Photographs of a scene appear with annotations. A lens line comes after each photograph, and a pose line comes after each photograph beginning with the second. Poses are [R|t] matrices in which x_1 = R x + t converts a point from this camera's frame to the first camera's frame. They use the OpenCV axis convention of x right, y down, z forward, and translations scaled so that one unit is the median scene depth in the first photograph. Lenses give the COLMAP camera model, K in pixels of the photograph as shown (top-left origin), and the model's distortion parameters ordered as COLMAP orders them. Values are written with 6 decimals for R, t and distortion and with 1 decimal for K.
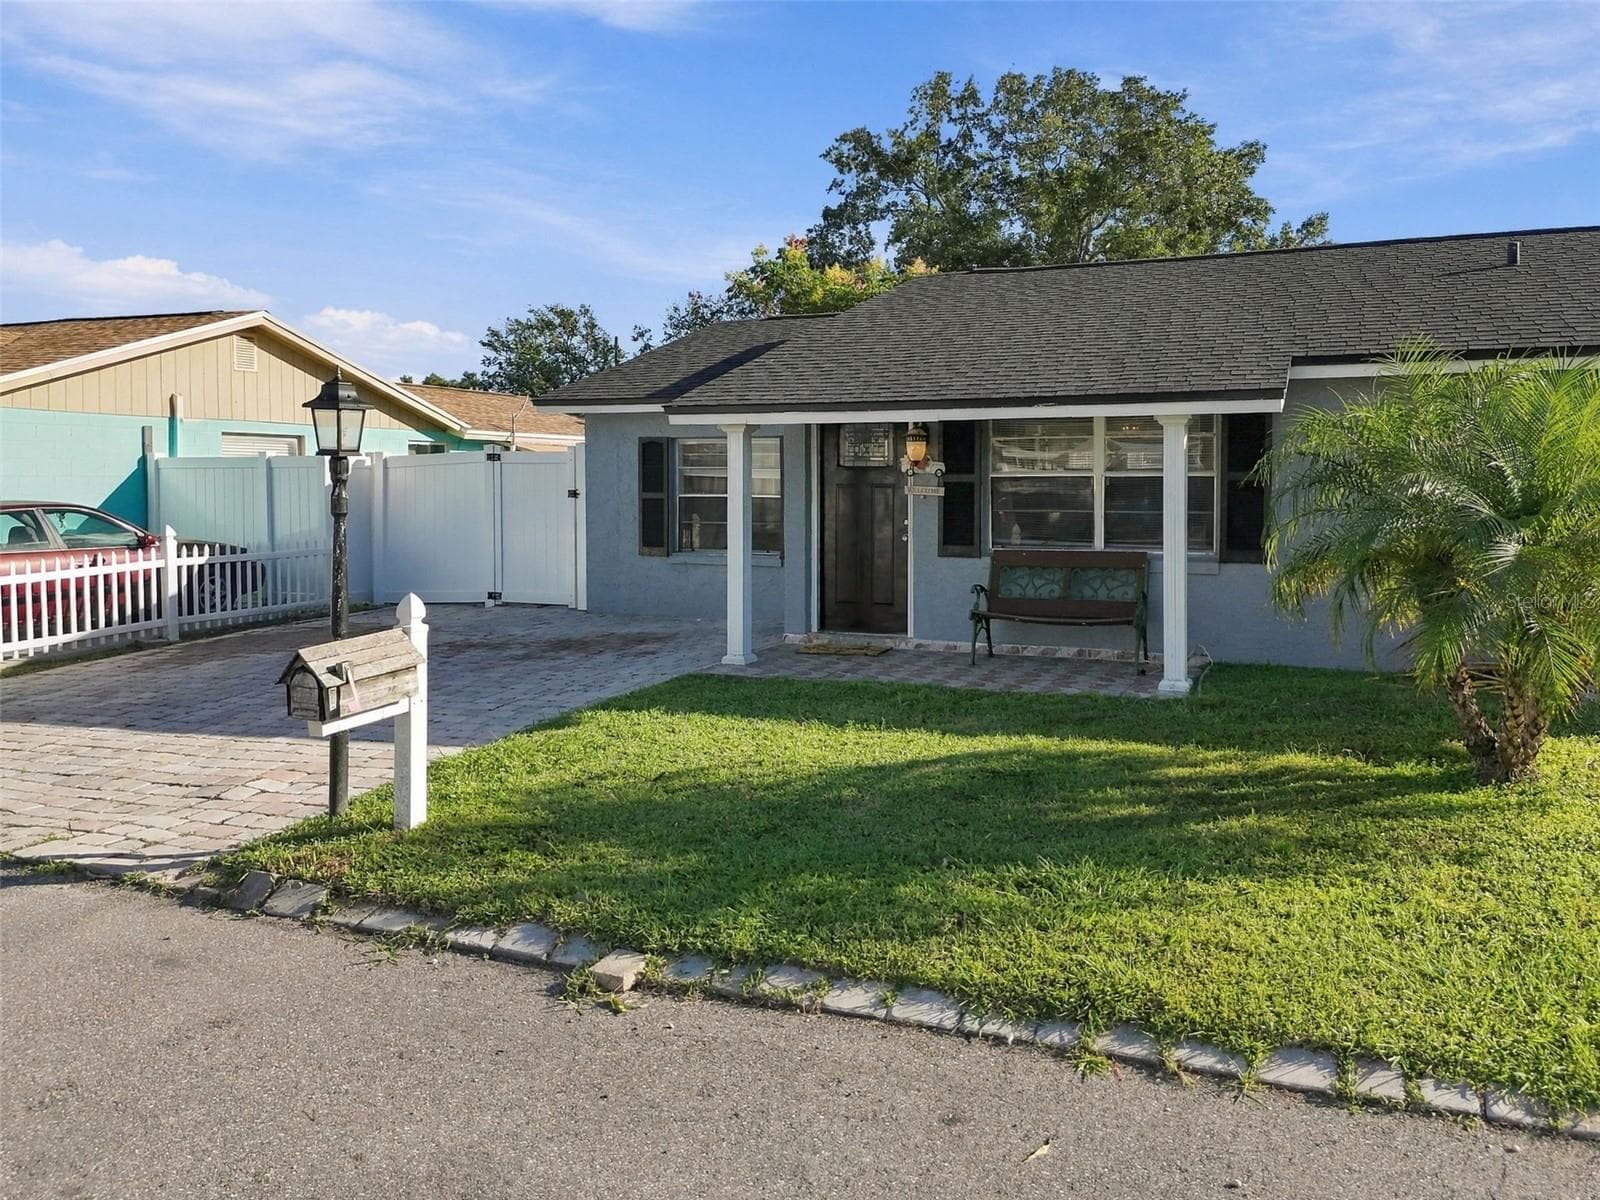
lens RADIAL K [[1223.0, 0, 892.7], [0, 1223.0, 498.9], [0, 0, 1]] dist [0.082581, -0.089622]
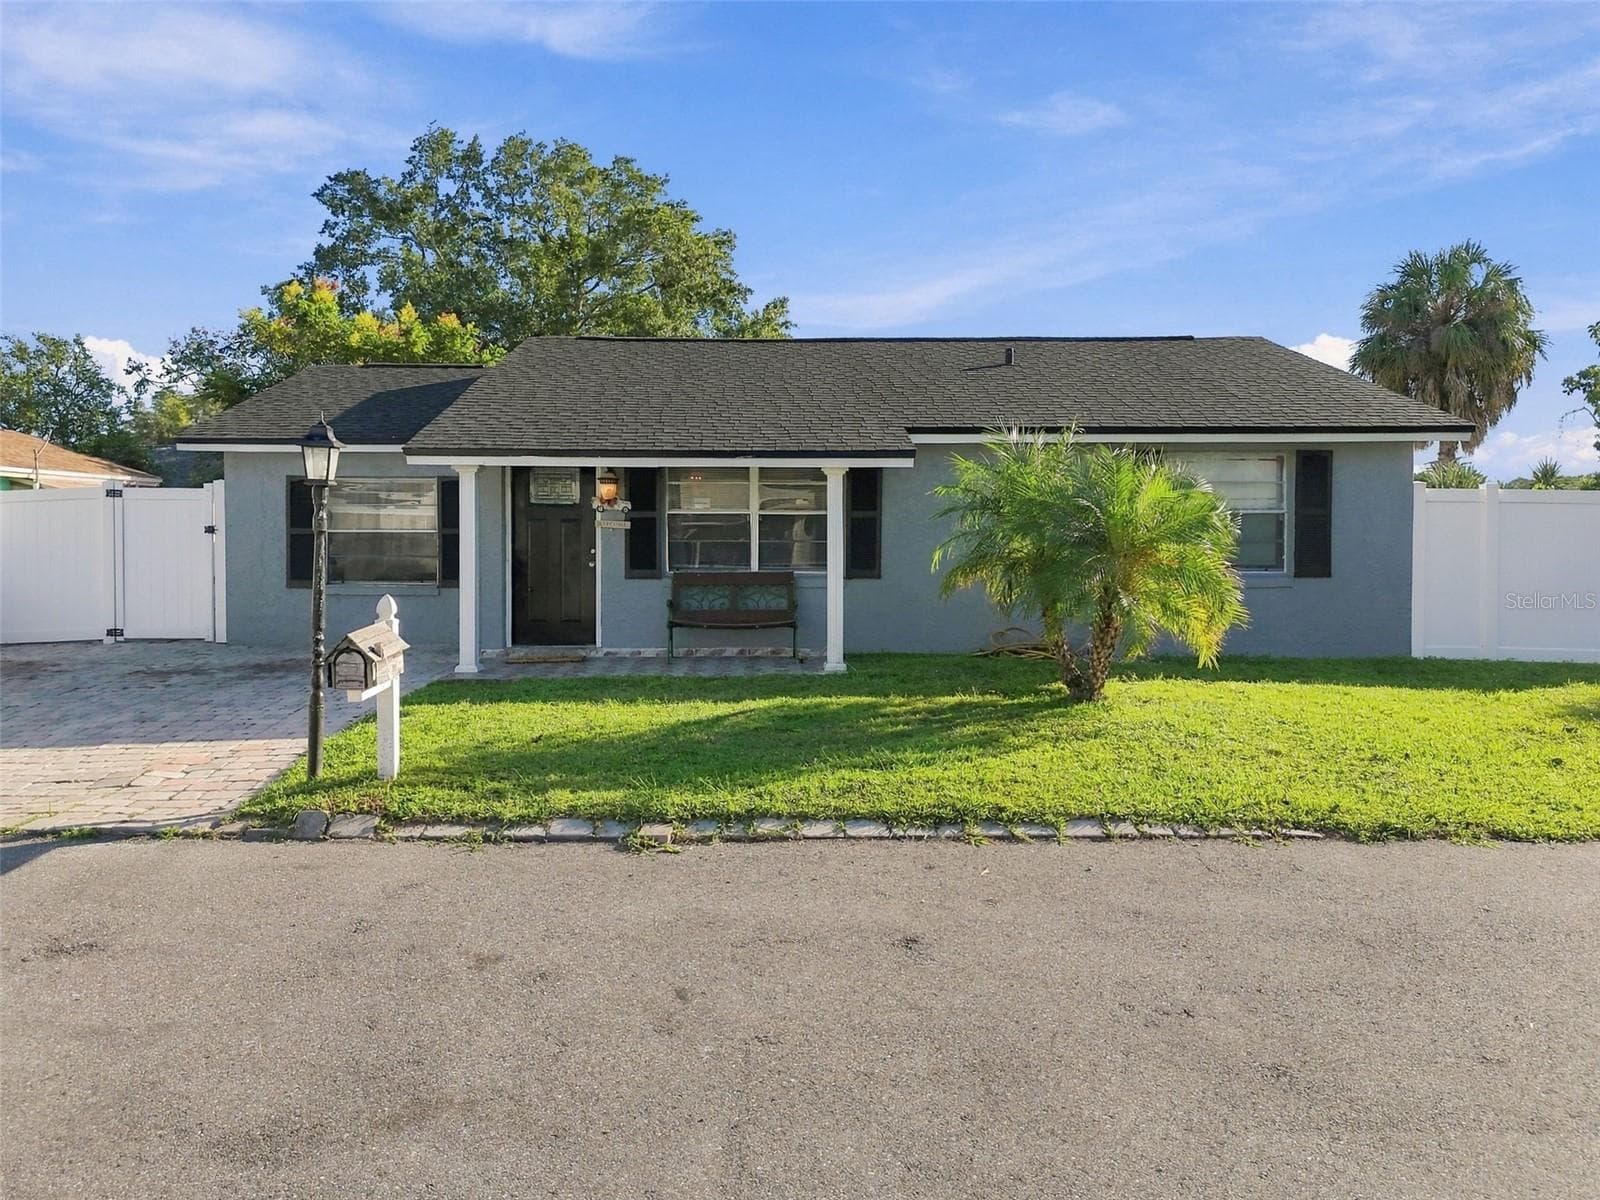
lens RADIAL K [[1196.0, 0, 793.6], [0, 1196.0, 548.0], [0, 0, 1]] dist [0.089258, -0.104454]
pose [[0.924629, -0.004026, 0.380848, -0.261515], [0.003976, 0.999992, 0.000920, 0.015751], [-0.380848, 0.000664, 0.924637, -0.168097]]
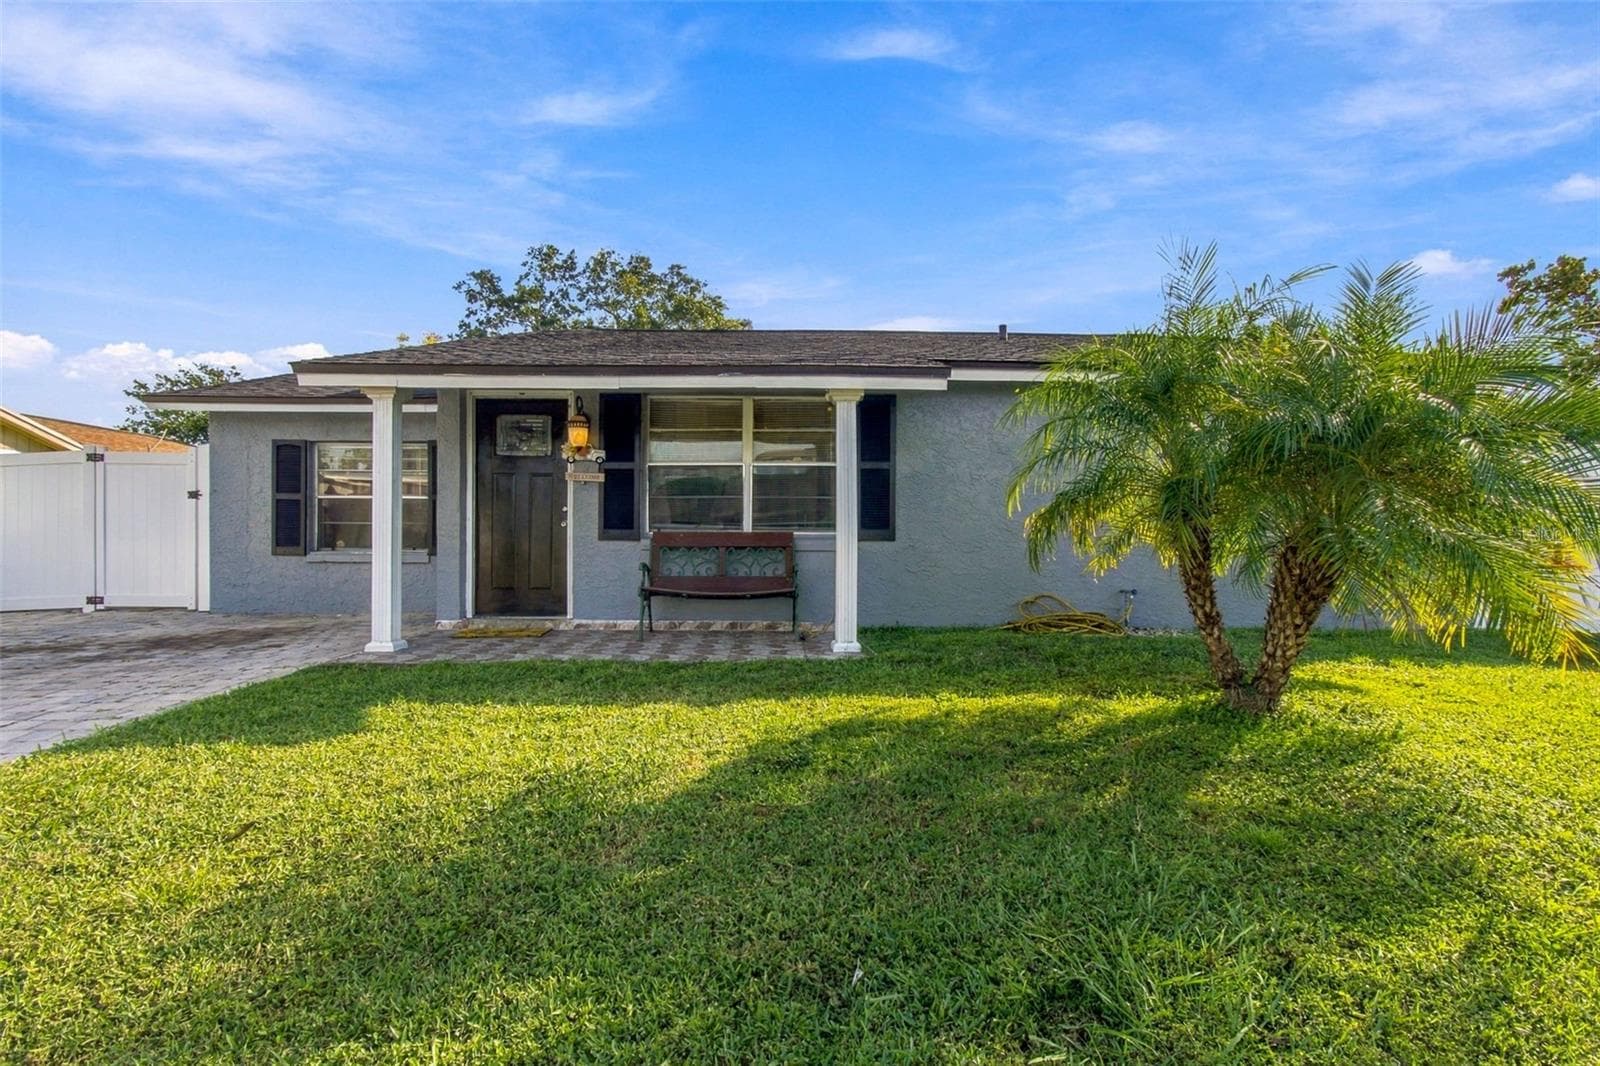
lens RADIAL K [[725.4, 0, 800.0], [0, 725.4, 533.0], [0, 0, 1]] dist [-0.017738, 0.017340]
pose [[0.920606, 0.004416, 0.390468, -0.047594], [0.003384, 0.999808, -0.019285, 0.053018], [-0.390478, 0.019076, 0.920415, 0.353139]]
